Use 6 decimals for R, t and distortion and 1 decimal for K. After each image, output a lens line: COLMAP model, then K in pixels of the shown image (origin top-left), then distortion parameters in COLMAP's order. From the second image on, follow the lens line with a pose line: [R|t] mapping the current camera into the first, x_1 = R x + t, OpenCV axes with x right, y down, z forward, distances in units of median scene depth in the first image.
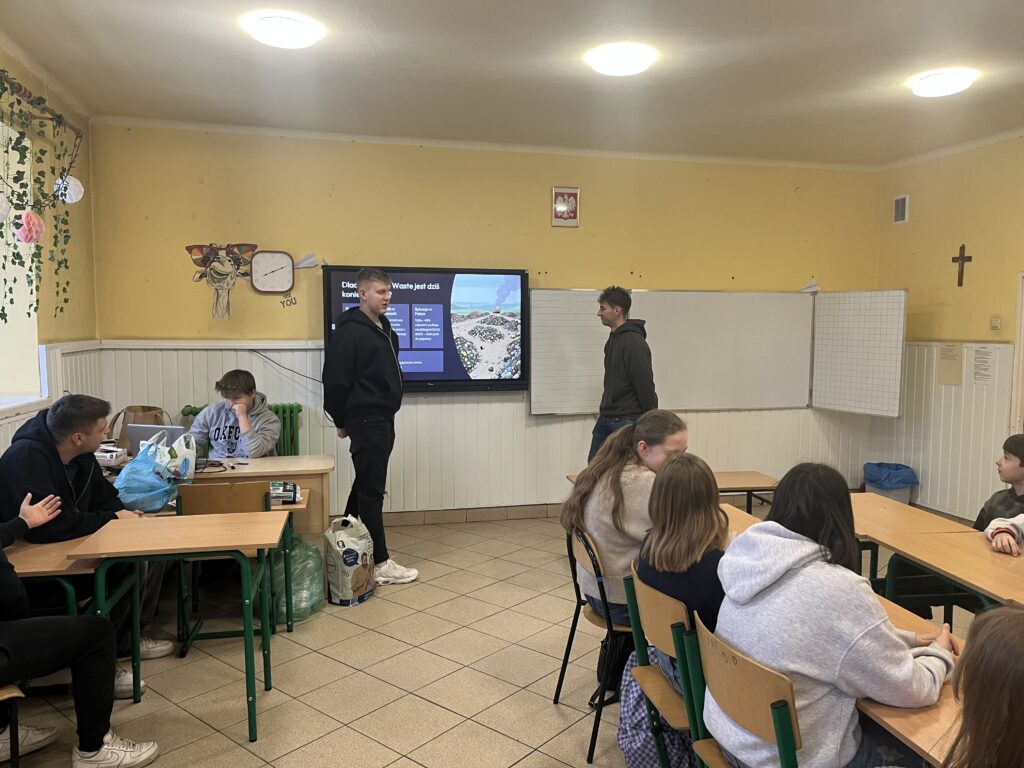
lens RADIAL K [[788.8, 0, 512.0], [0, 788.8, 384.0], [0, 0, 1]] dist [0.016212, 0.000182]
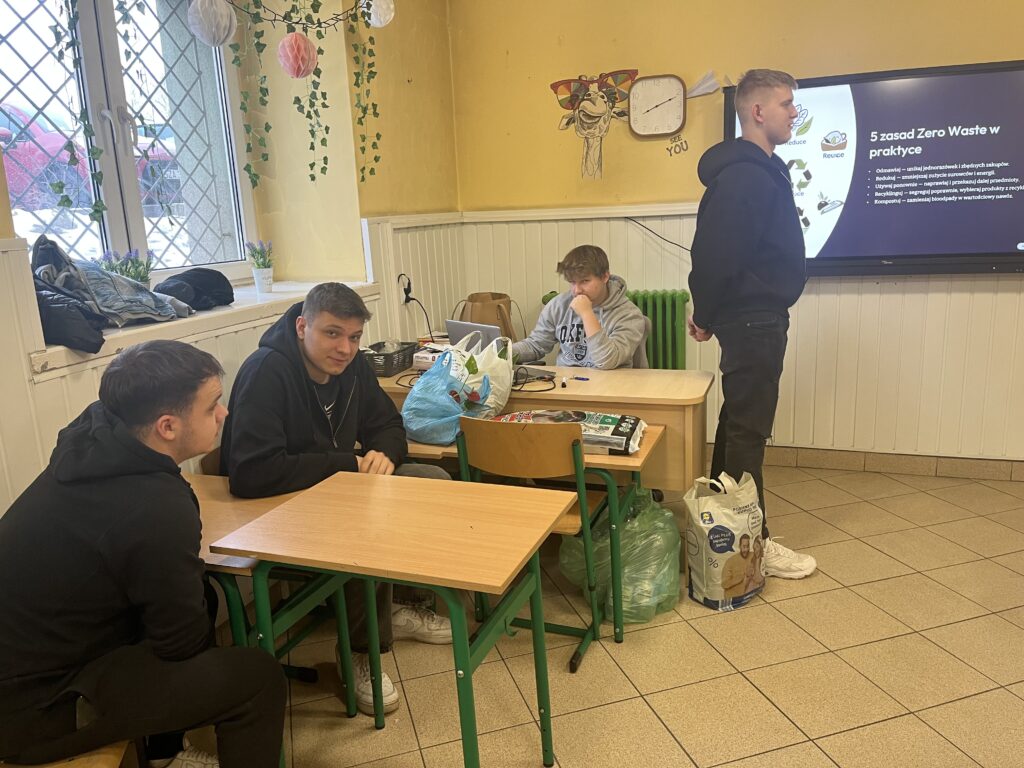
lens RADIAL K [[788.8, 0, 512.0], [0, 788.8, 384.0], [0, 0, 1]] dist [0.016212, 0.000182]
pose [[0.845680, 0.075882, -0.528269, -0.018692], [0.007375, 0.988084, 0.153738, -0.004504], [0.533640, -0.133909, 0.835043, 0.380479]]
